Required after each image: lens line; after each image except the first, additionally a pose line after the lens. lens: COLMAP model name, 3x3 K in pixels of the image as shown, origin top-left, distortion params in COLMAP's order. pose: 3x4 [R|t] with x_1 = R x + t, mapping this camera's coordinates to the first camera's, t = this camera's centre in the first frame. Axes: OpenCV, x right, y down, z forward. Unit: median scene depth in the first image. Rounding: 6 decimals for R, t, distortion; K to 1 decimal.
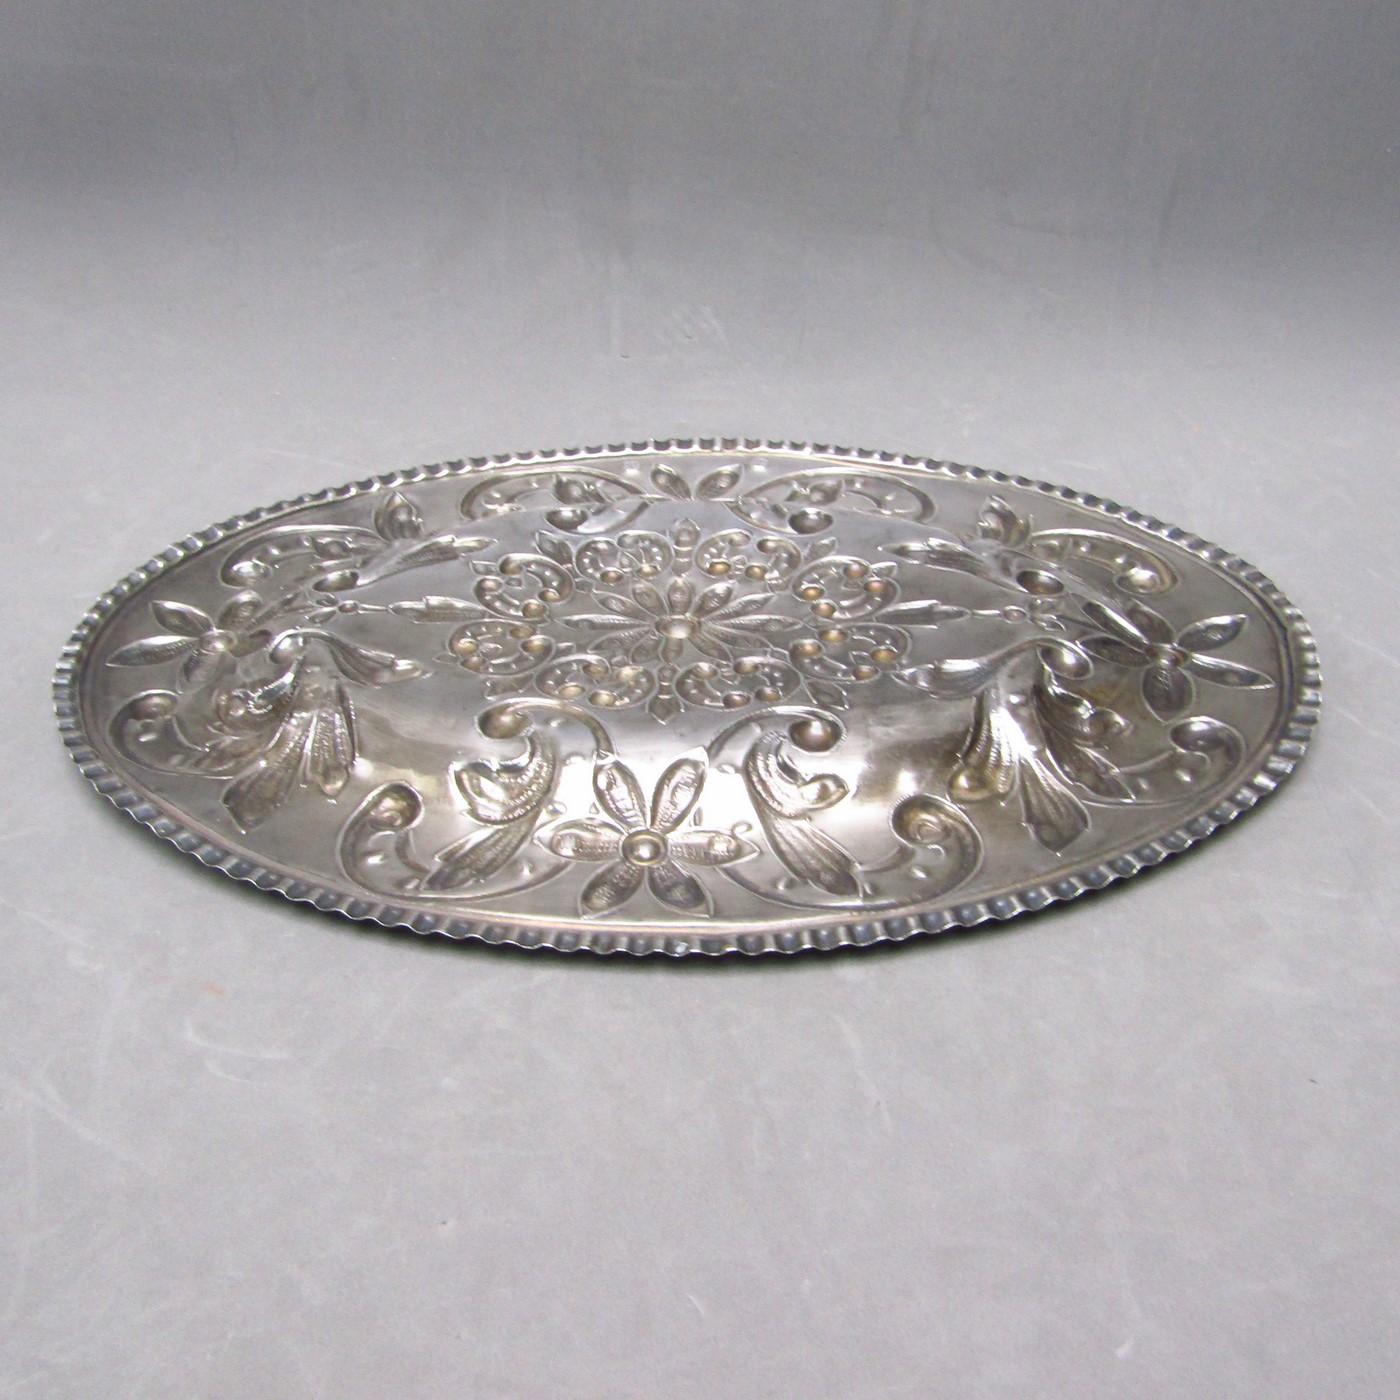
lens RADIAL K [[1462.9, 0, 700.9], [0, 1462.9, 697.5], [0, 0, 1]] dist [-0.008136, 0.000000]
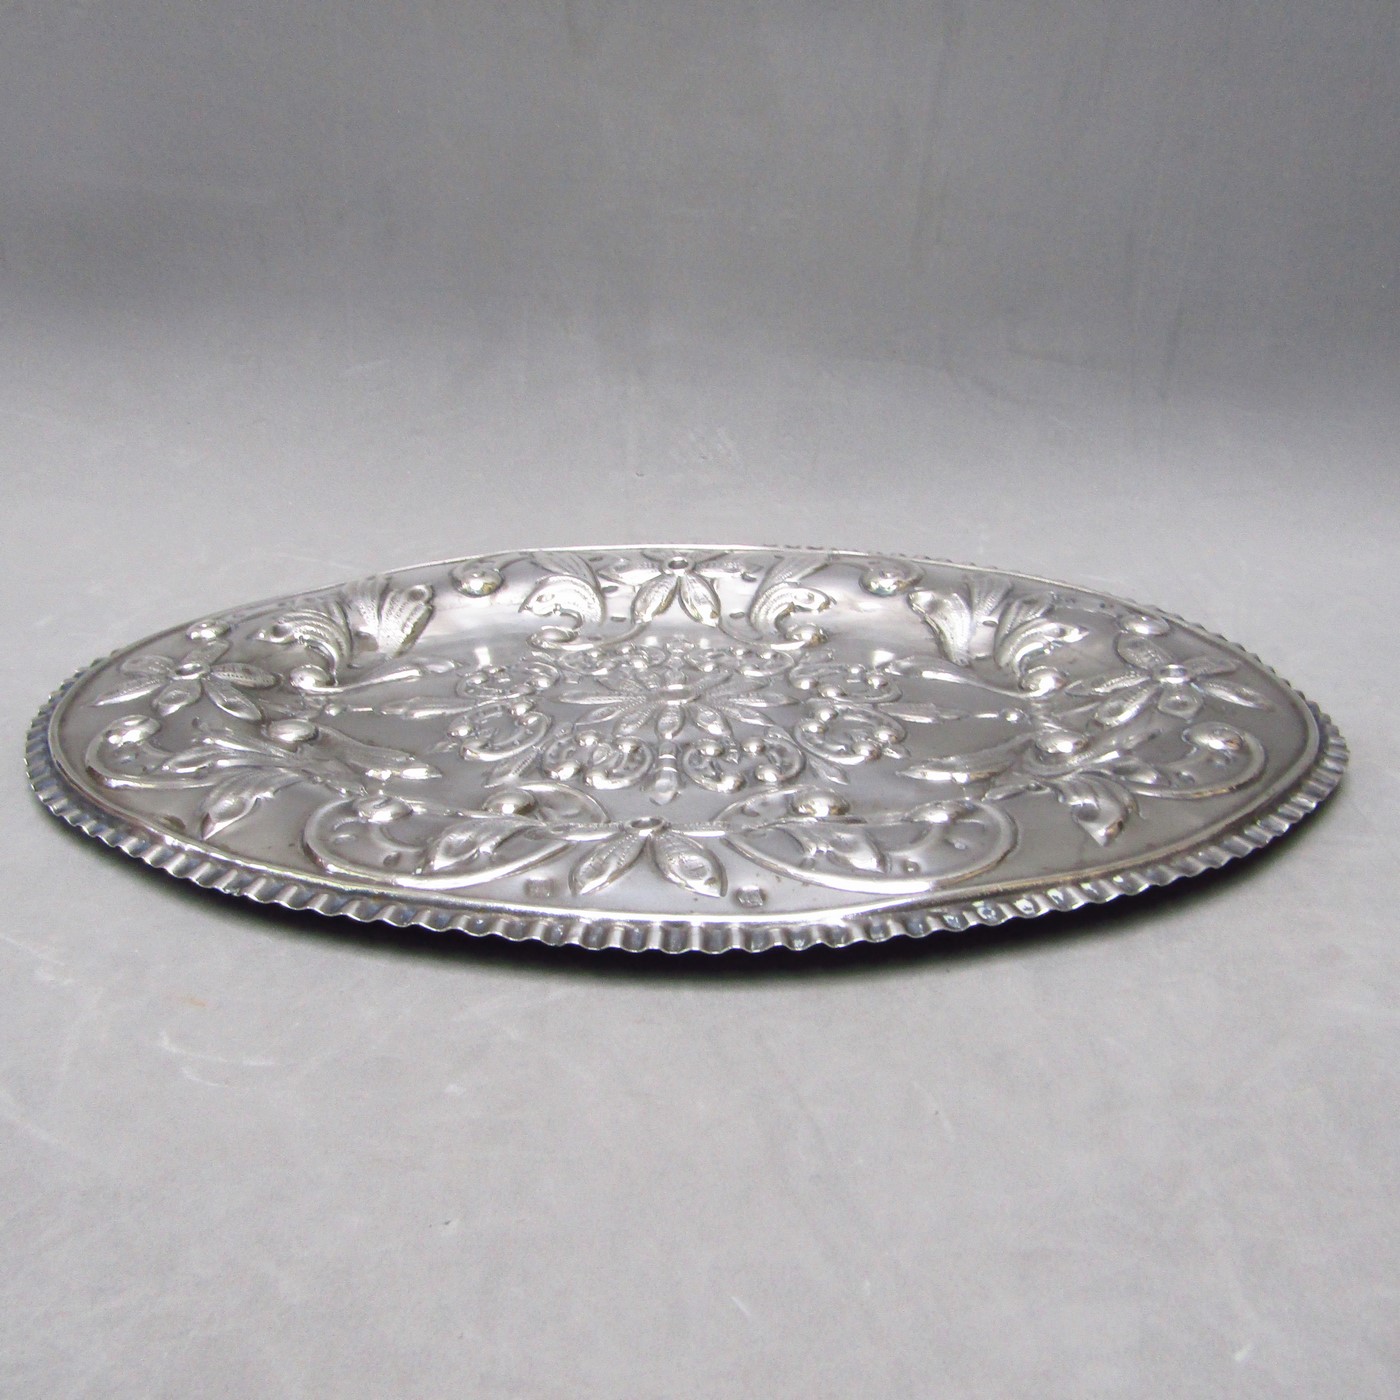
lens RADIAL K [[1462.9, 0, 704.2], [0, 1462.9, 699.4], [0, 0, 1]] dist [-0.008136, 0.000000]
pose [[0.999897, 0.009377, 0.010888, -0.031228], [-0.007152, 0.981972, -0.188893, 0.193351], [-0.012463, 0.188796, 0.981937, 0.076962]]
